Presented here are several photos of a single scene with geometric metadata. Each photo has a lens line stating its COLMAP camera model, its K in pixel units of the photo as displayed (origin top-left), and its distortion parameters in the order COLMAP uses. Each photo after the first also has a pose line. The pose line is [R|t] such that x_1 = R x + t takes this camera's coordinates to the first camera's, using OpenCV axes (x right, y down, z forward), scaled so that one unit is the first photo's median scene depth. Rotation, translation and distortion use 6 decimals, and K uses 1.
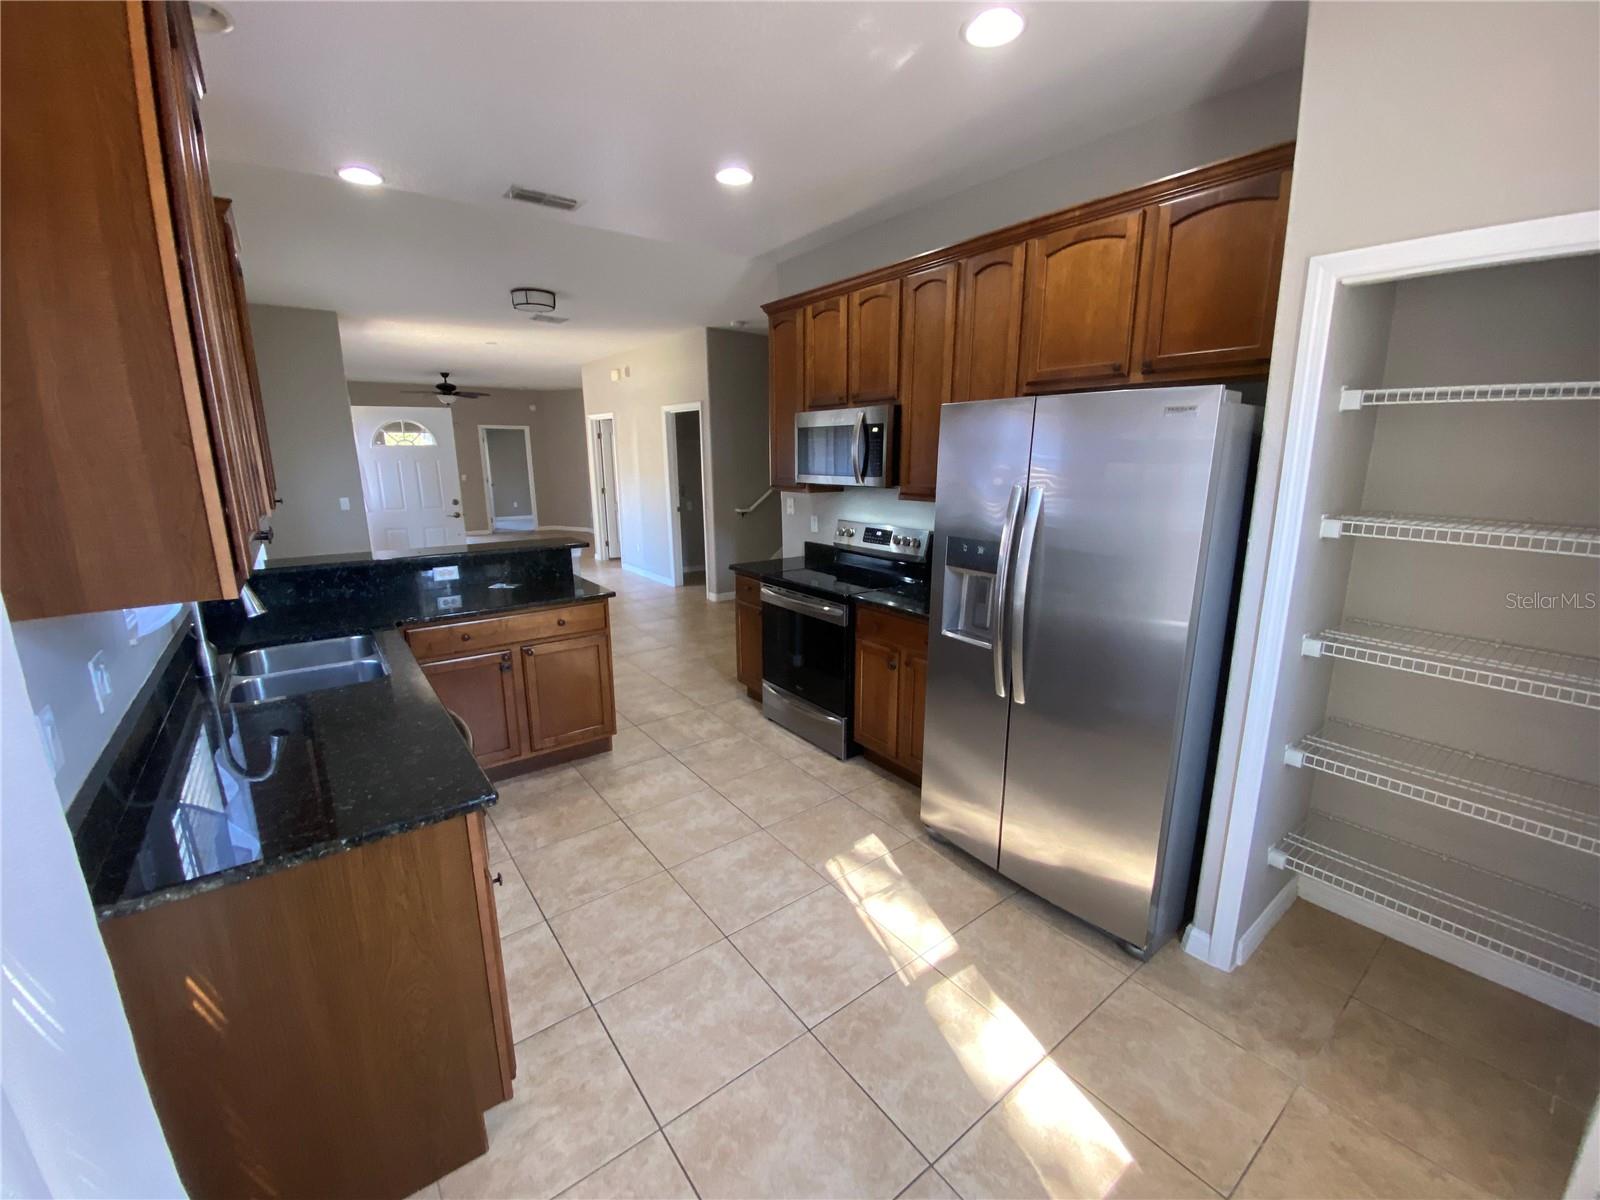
lens RADIAL K [[649.0, 0, 807.2], [0, 649.0, 602.5], [0, 0, 1]] dist [-0.010761, -0.002139]
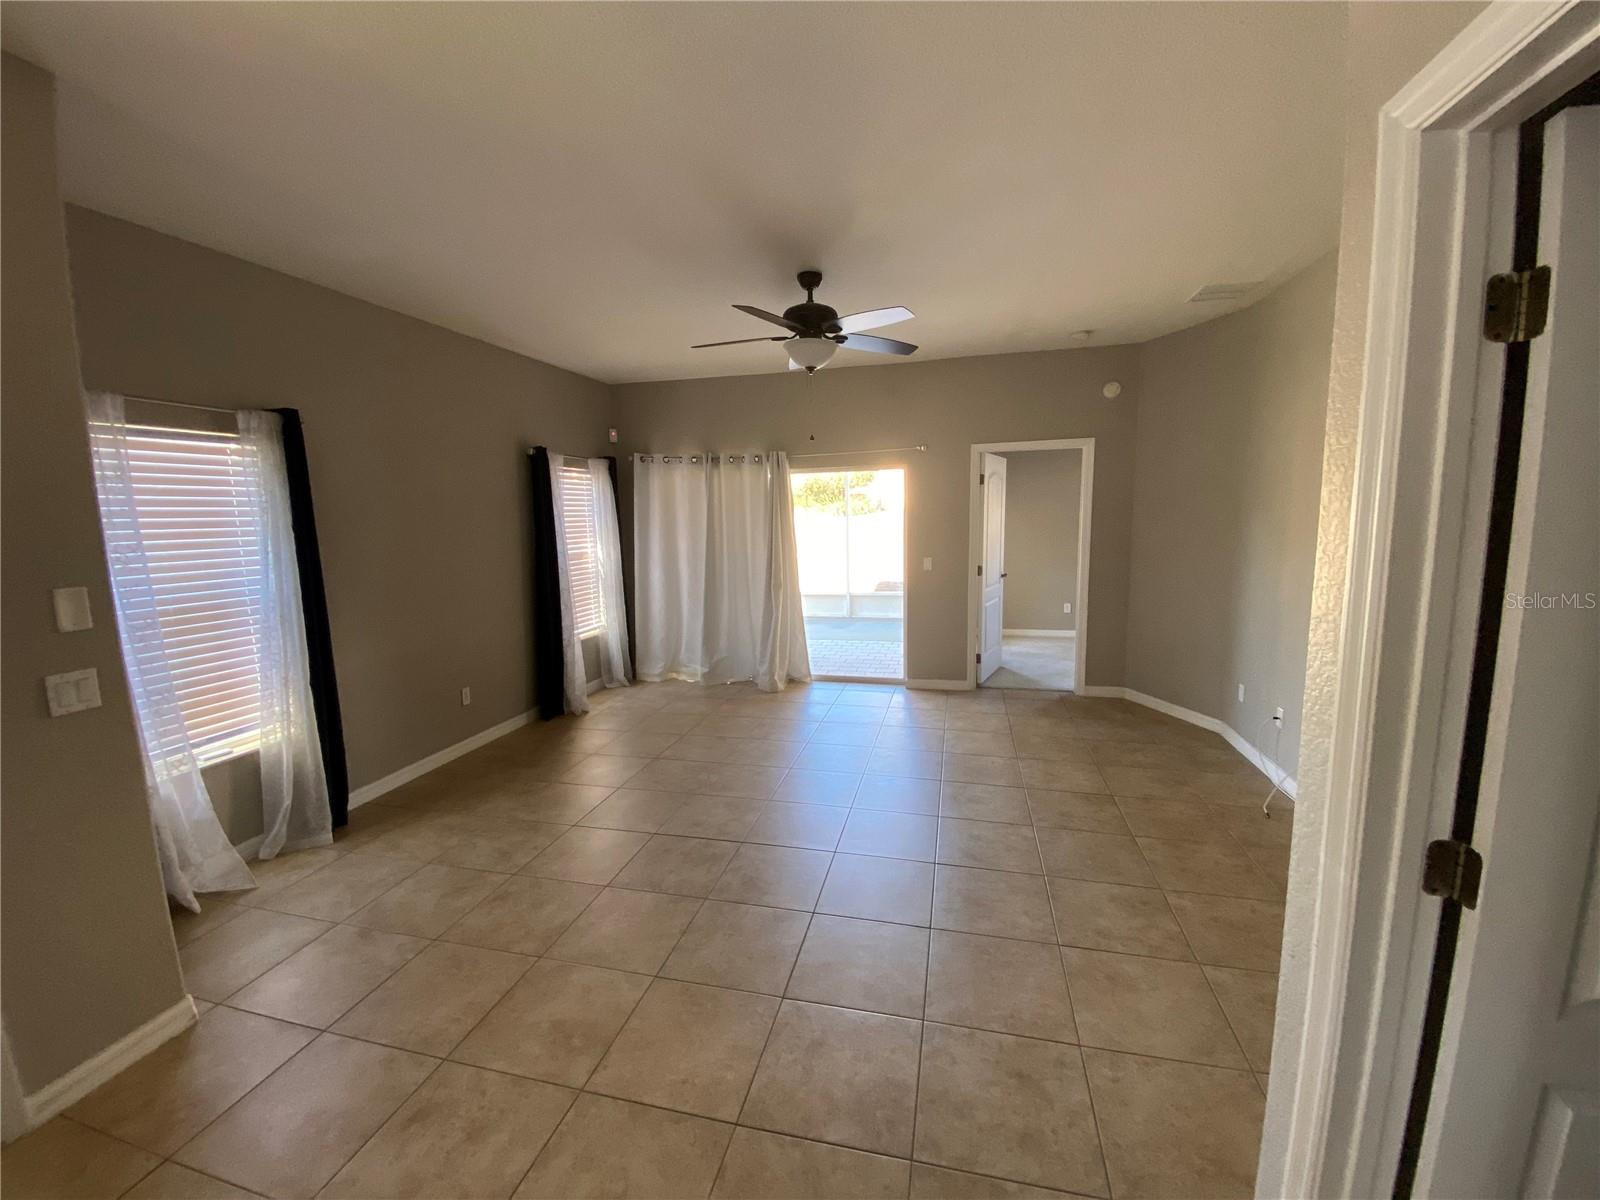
lens RADIAL K [[649.0, 0, 796.3], [0, 649.0, 588.2], [0, 0, 1]] dist [-0.010761, -0.002139]
pose [[0.609220, 0.084896, -0.788444, -0.874272], [-0.163097, 0.986411, -0.019811, -0.568757], [0.776048, 0.140662, 0.614787, 2.473857]]
